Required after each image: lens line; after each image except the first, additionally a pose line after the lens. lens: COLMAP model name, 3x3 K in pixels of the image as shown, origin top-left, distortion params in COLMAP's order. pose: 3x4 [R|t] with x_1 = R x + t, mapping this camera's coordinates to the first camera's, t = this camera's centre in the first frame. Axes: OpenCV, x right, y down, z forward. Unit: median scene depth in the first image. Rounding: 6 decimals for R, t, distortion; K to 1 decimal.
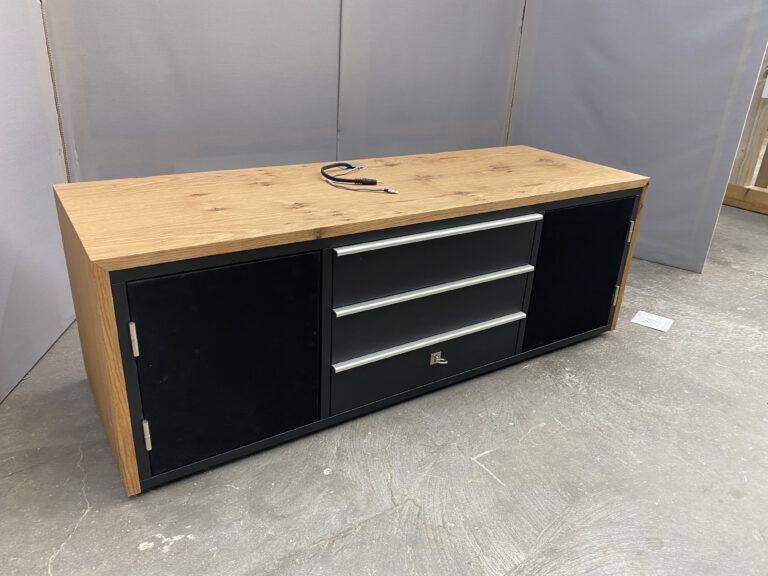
lens RADIAL K [[590.4, 0, 382.3], [0, 590.4, 288.1], [0, 0, 1]] dist [0.013726, -0.026855]
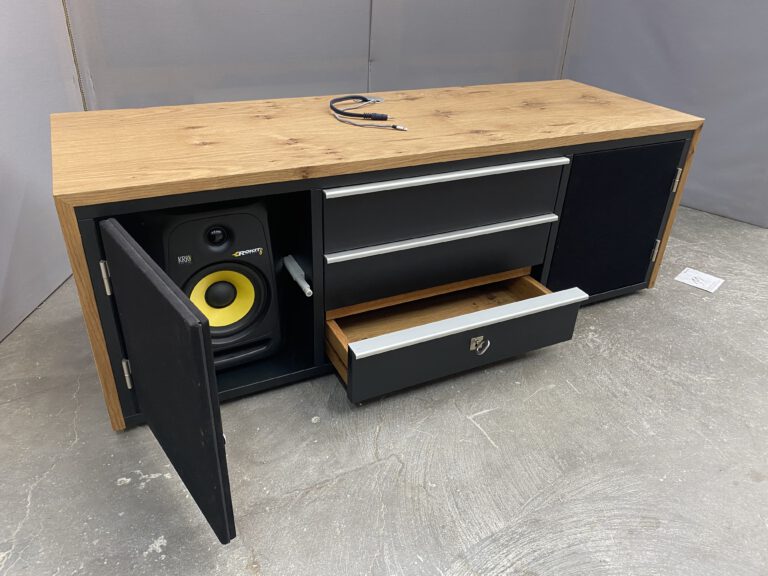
lens RADIAL K [[590.4, 0, 384.1], [0, 590.4, 290.3], [0, 0, 1]] dist [0.013726, -0.026855]
pose [[0.993387, 0.050906, -0.102917, 0.105813], [-0.039560, 0.993207, 0.109428, -0.013658], [0.107788, -0.104633, 0.988652, 0.065536]]
